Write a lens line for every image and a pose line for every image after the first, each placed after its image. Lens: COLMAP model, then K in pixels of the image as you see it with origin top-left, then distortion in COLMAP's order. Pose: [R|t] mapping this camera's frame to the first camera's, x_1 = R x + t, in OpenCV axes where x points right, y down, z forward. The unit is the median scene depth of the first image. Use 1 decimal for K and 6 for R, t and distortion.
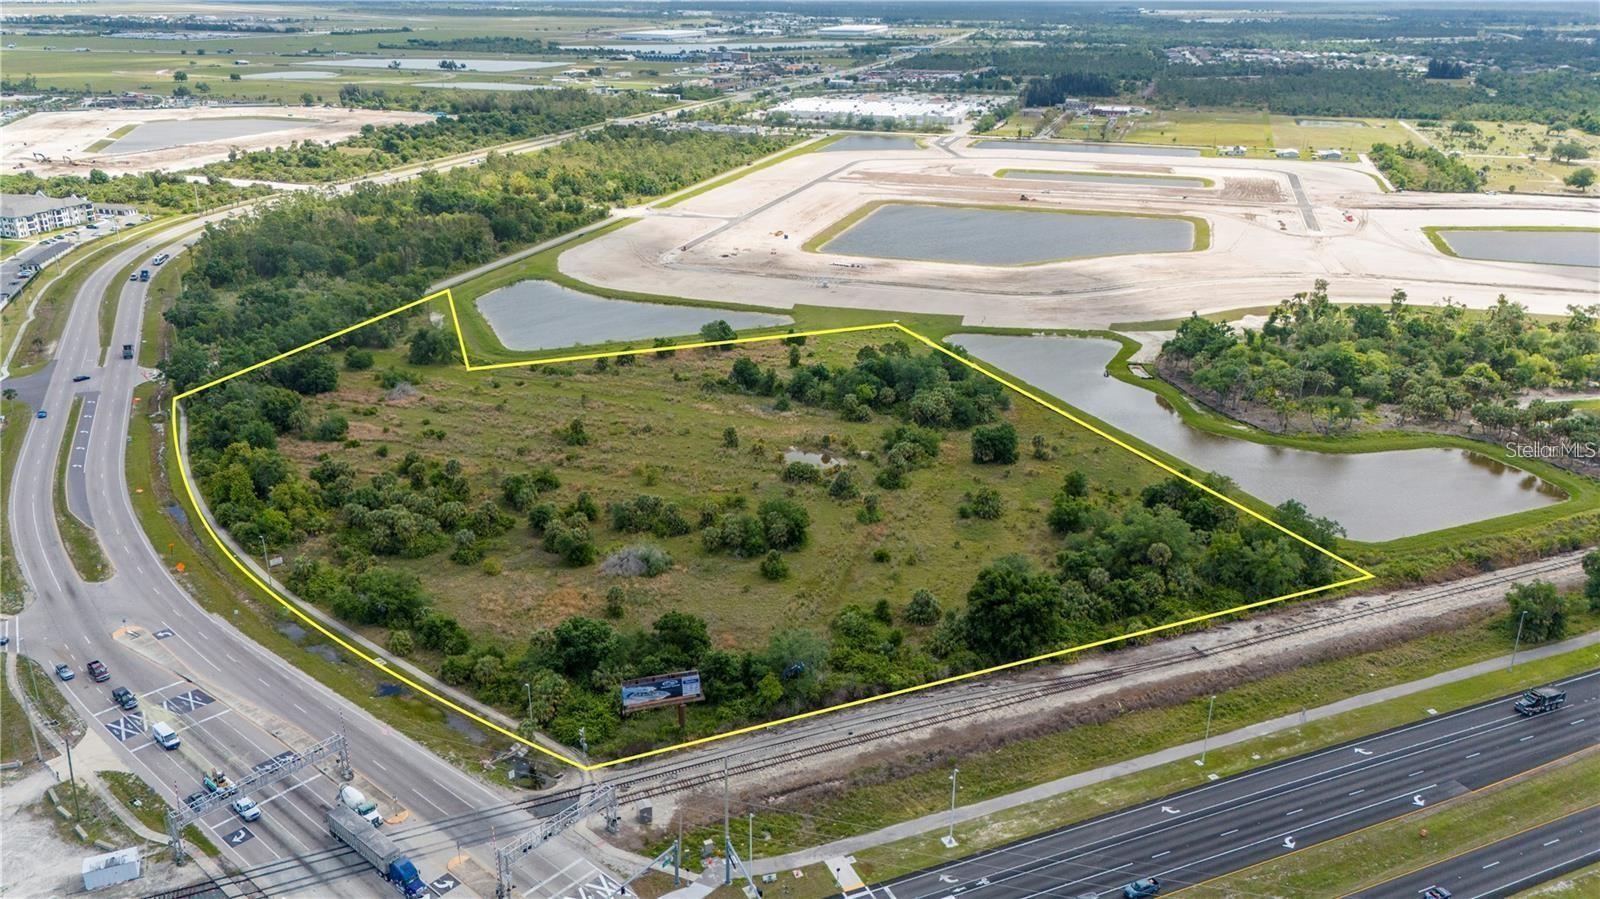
lens RADIAL K [[1168.1, 0, 880.1], [0, 1168.1, 451.9], [0, 0, 1]] dist [0.051494, -0.029508]
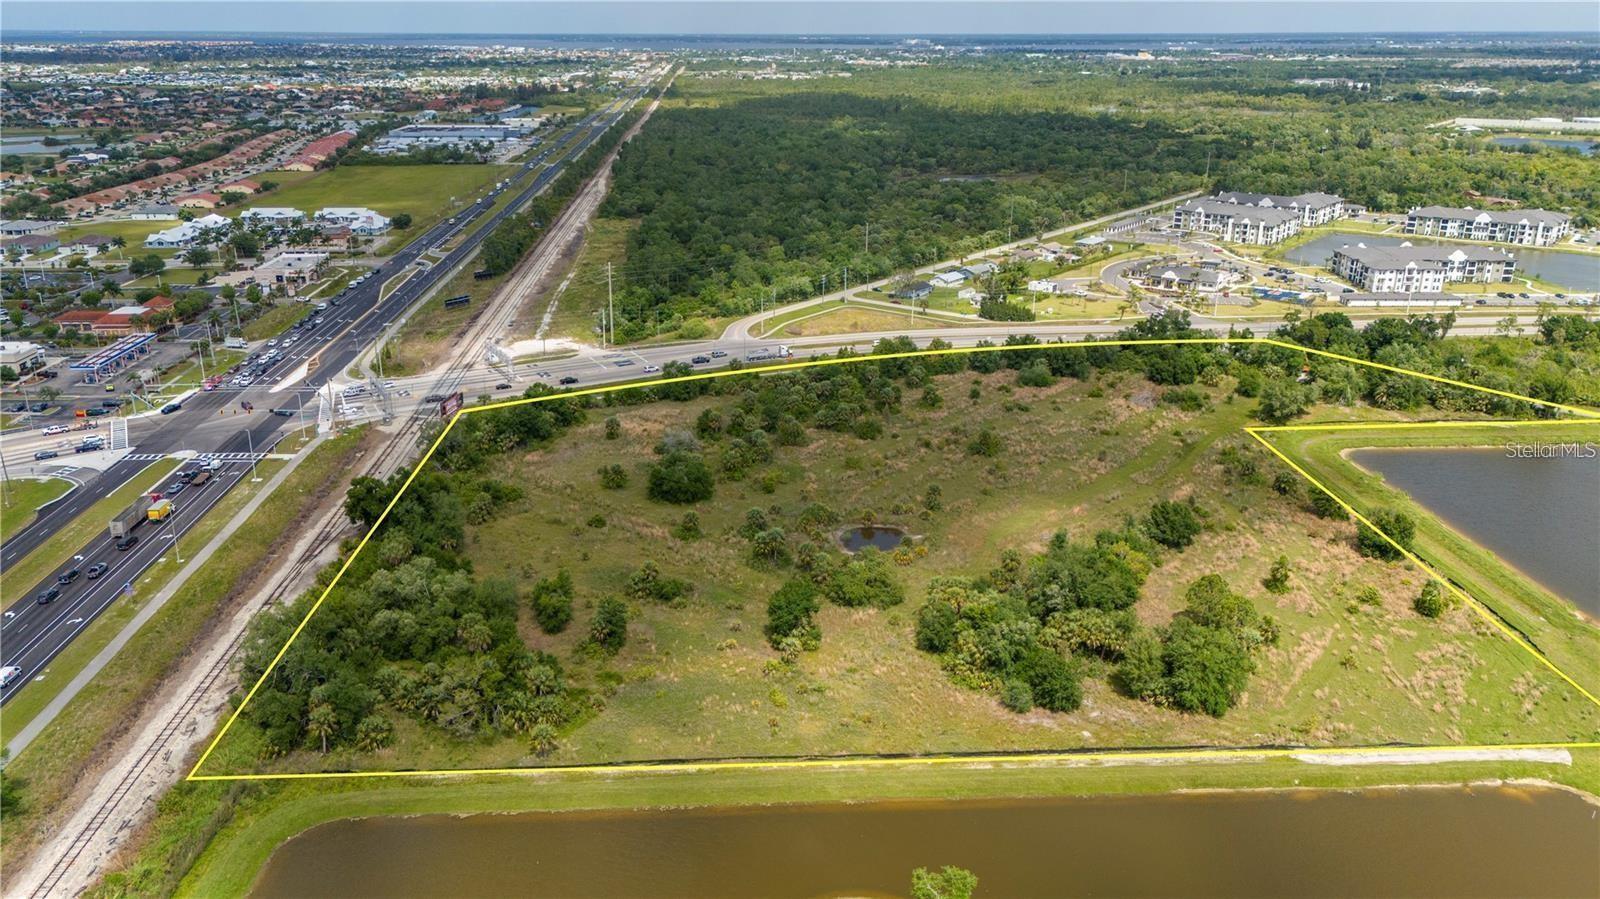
lens RADIAL K [[1180.6, 0, 782.4], [0, 1180.6, 447.2], [0, 0, 1]] dist [0.041869, -0.012912]
pose [[-0.374418, 0.298498, -0.877901, 0.442086], [-0.340802, 0.836204, 0.429670, -0.249128], [0.862360, 0.460067, -0.211361, 0.690862]]
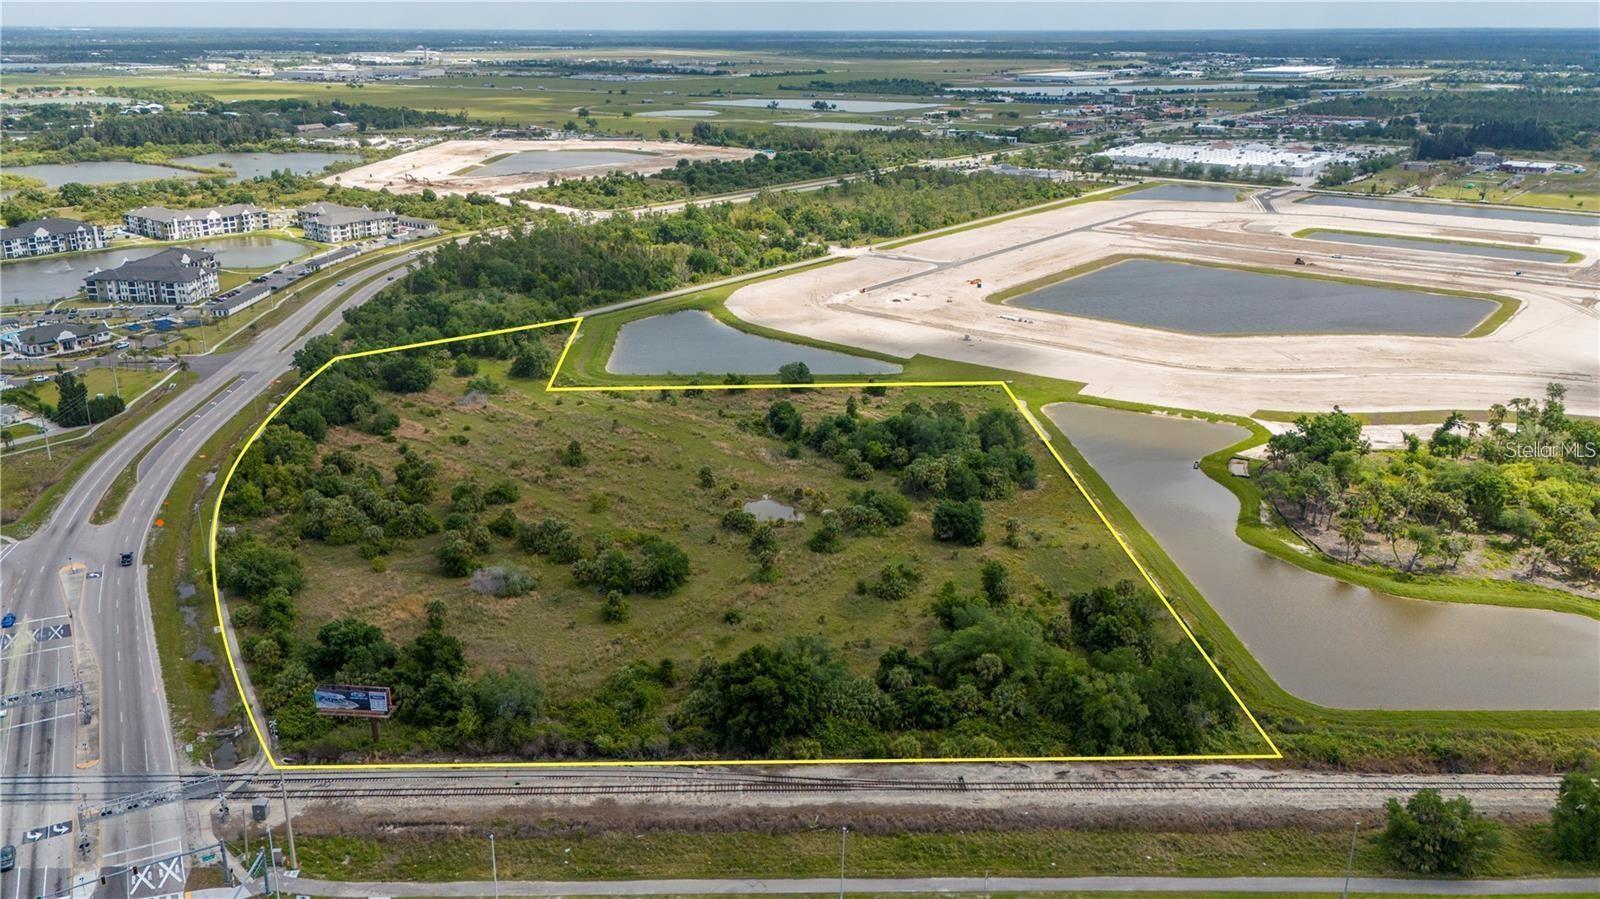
lens RADIAL K [[1207.1, 0, 800.0], [0, 1207.1, 449.5], [0, 0, 1]] dist [0.061424, -0.053161]
pose [[0.924817, 0.120037, -0.360978, 0.201855], [-0.135451, 0.990628, -0.017604, -0.018605], [0.355481, 0.065175, 0.932408, 0.047927]]
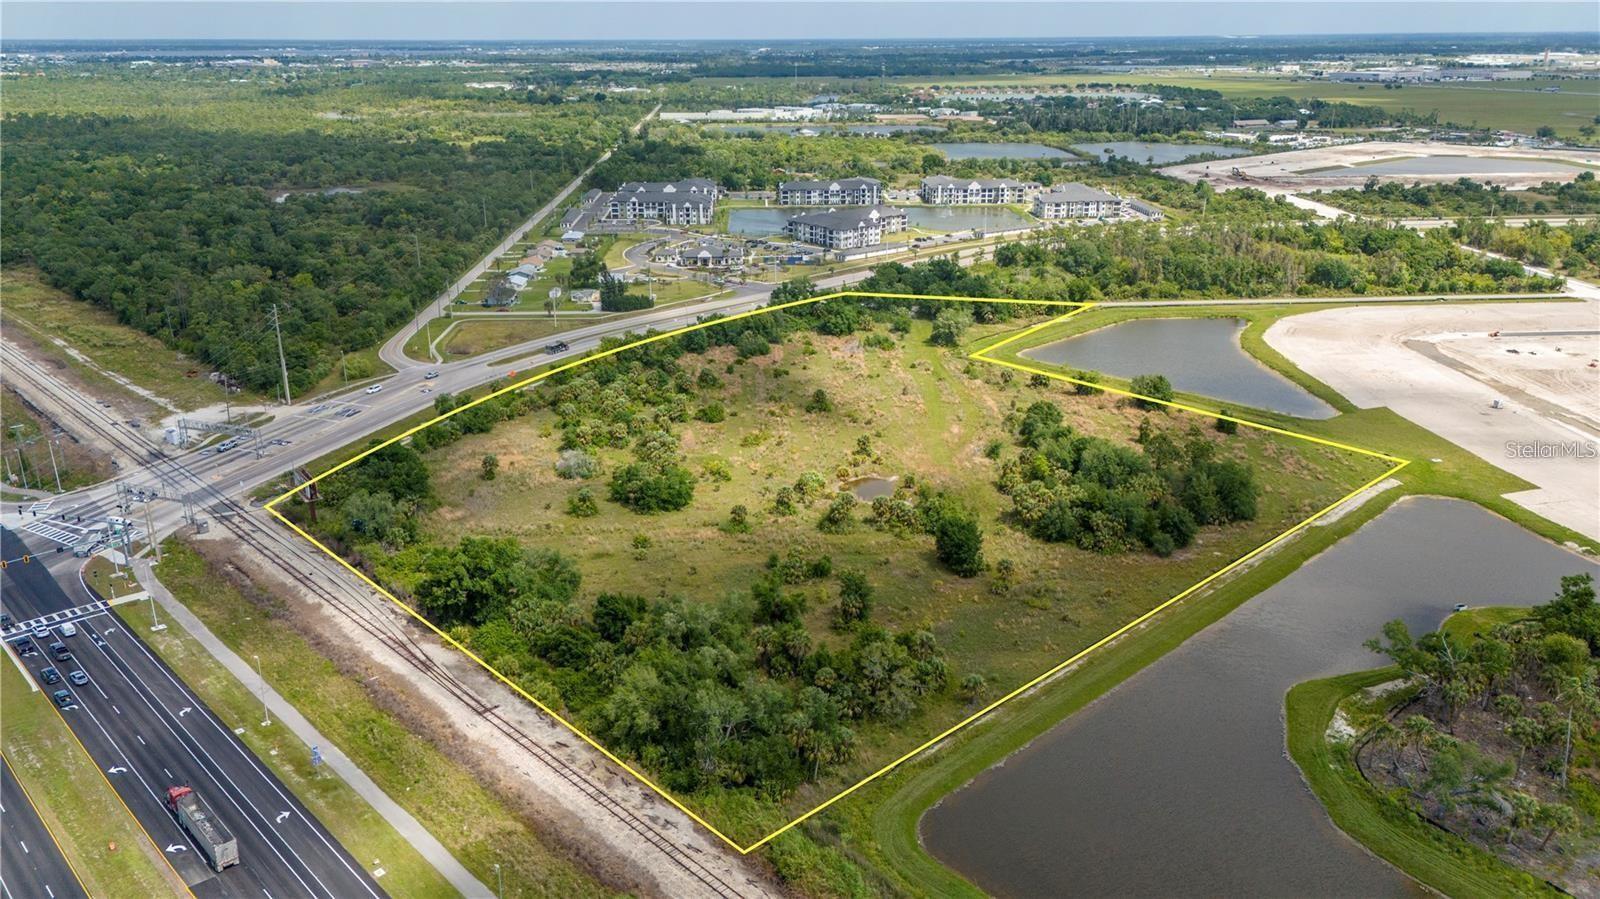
lens RADIAL K [[1207.1, 0, 800.0], [0, 1207.1, 449.5], [0, 0, 1]] dist [0.061424, -0.053161]
pose [[0.328603, 0.294478, -0.897387, 0.491235], [-0.335577, 0.924556, 0.180512, -0.111939], [0.882841, 0.241826, 0.402632, 0.352855]]
